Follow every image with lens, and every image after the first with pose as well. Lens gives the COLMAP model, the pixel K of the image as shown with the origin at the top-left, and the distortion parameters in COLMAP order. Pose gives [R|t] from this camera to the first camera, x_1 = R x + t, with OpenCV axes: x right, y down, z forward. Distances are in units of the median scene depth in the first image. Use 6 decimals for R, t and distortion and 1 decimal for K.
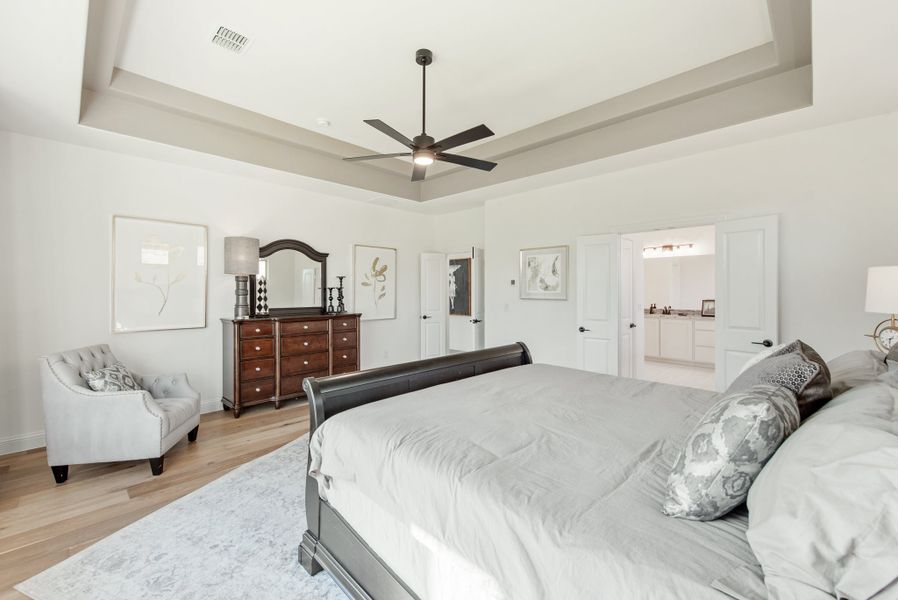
lens RADIAL K [[365.9, 0, 453.1], [0, 365.9, 300.4], [0, 0, 1]] dist [0.009584, -0.000360]
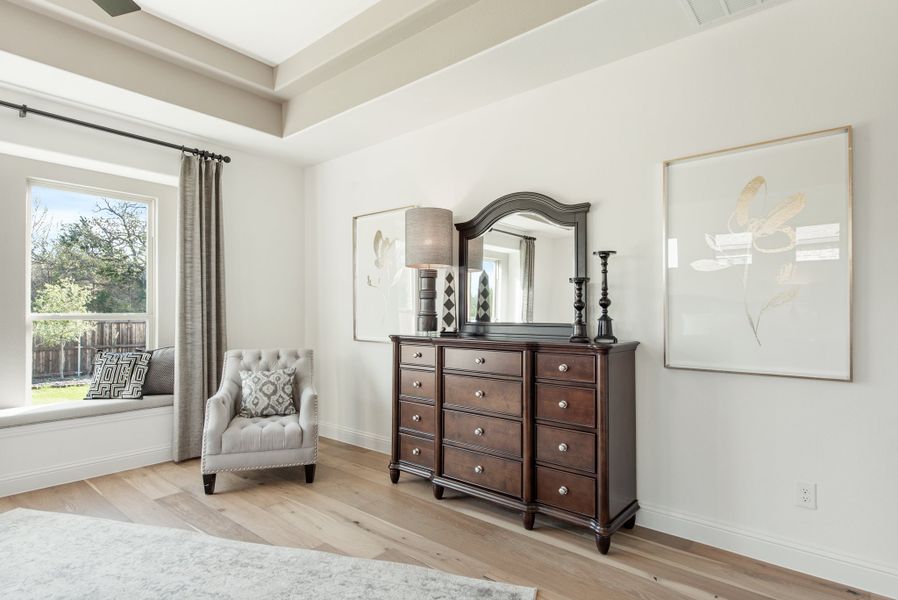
lens RADIAL K [[472.0, 0, 445.4], [0, 472.0, 297.7], [0, 0, 1]] dist [0.021677, -0.000322]
pose [[0.052292, -0.028528, -0.998224, 0.225779], [-0.021740, 0.999322, -0.029698, 0.007172], [0.998395, 0.023254, 0.051637, 0.827134]]
